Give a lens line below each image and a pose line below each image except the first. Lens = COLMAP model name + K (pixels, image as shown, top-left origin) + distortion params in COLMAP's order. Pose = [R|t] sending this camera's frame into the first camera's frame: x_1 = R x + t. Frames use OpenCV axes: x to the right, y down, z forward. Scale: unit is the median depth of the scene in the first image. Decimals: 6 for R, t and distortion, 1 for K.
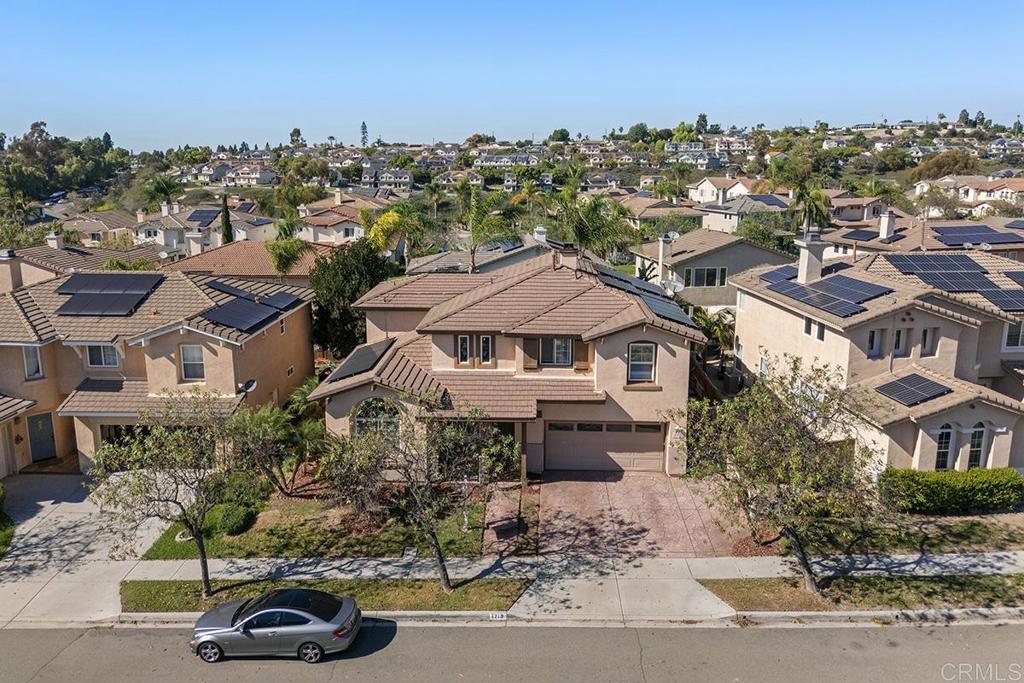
lens RADIAL K [[751.5, 0, 512.8], [0, 751.5, 322.1], [0, 0, 1]] dist [0.077469, -0.072254]
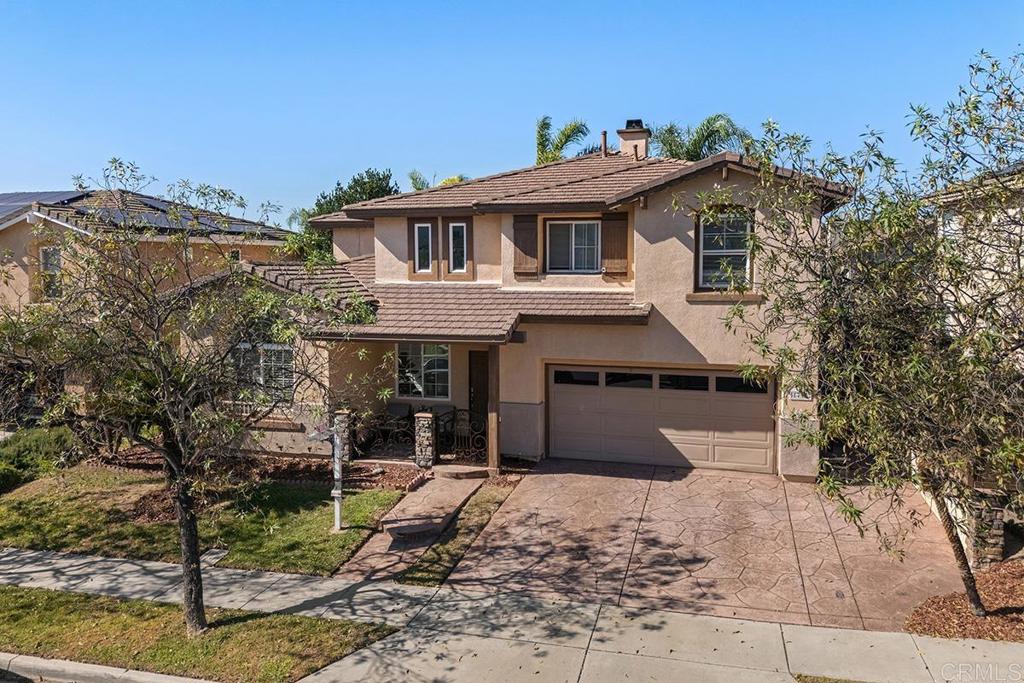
lens RADIAL K [[751.5, 0, 512.8], [0, 751.5, 334.1], [0, 0, 1]] dist [0.077469, -0.072254]
pose [[0.970000, 0.016822, -0.242523, 0.154057], [-0.046434, 0.992057, -0.116908, 0.176374], [0.238630, 0.124662, 0.963076, 0.462064]]
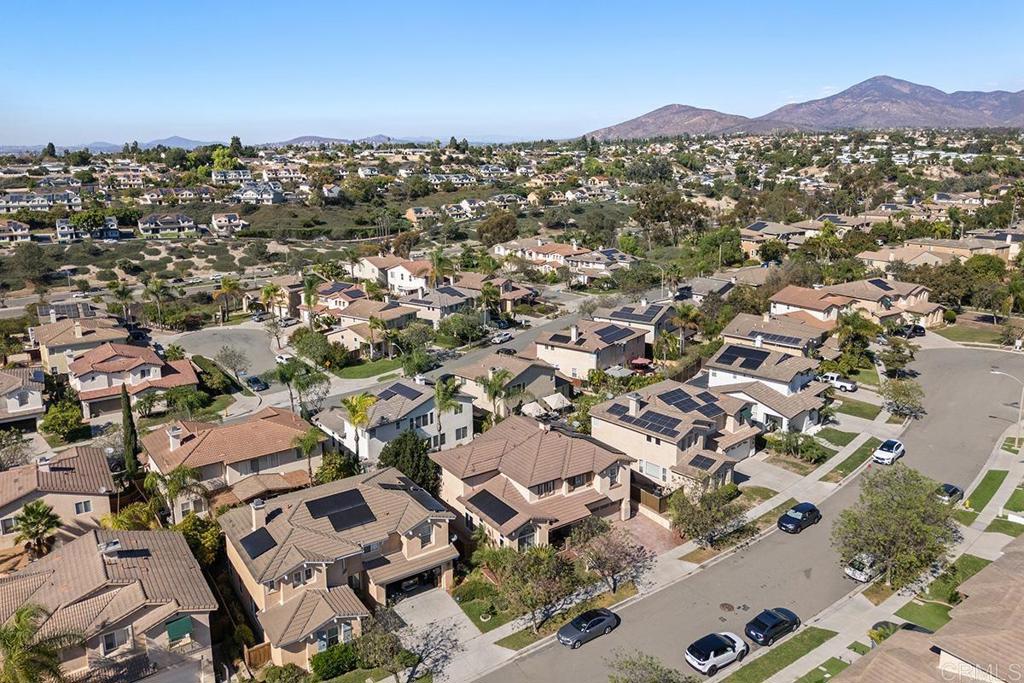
lens RADIAL K [[751.5, 0, 511.7], [0, 751.5, 322.9], [0, 0, 1]] dist [0.077469, -0.072254]
pose [[0.807040, -0.142603, 0.573019, -1.300108], [0.137068, 0.989137, 0.053112, -0.558718], [-0.574368, 0.035679, 0.817819, -0.698228]]
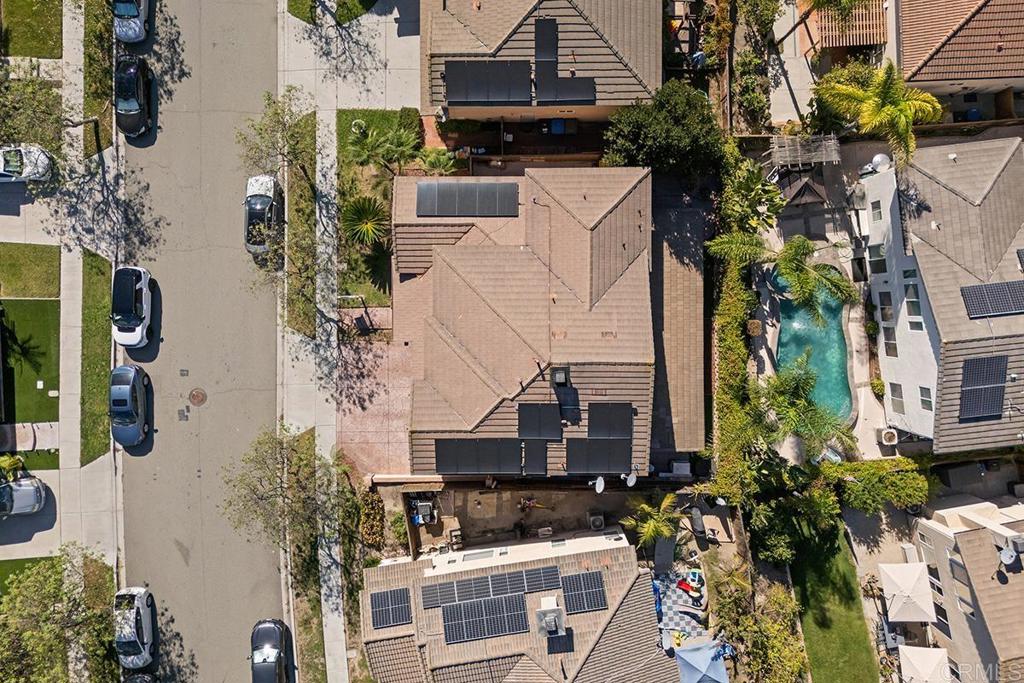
lens RADIAL K [[751.5, 0, 498.1], [0, 751.5, 322.1], [0, 0, 1]] dist [0.077469, -0.072254]
pose [[0.040396, 0.999181, 0.002130, -0.004382], [-0.205053, 0.006204, 0.978731, -1.222172], [0.977917, -0.039973, 0.205136, 0.845120]]
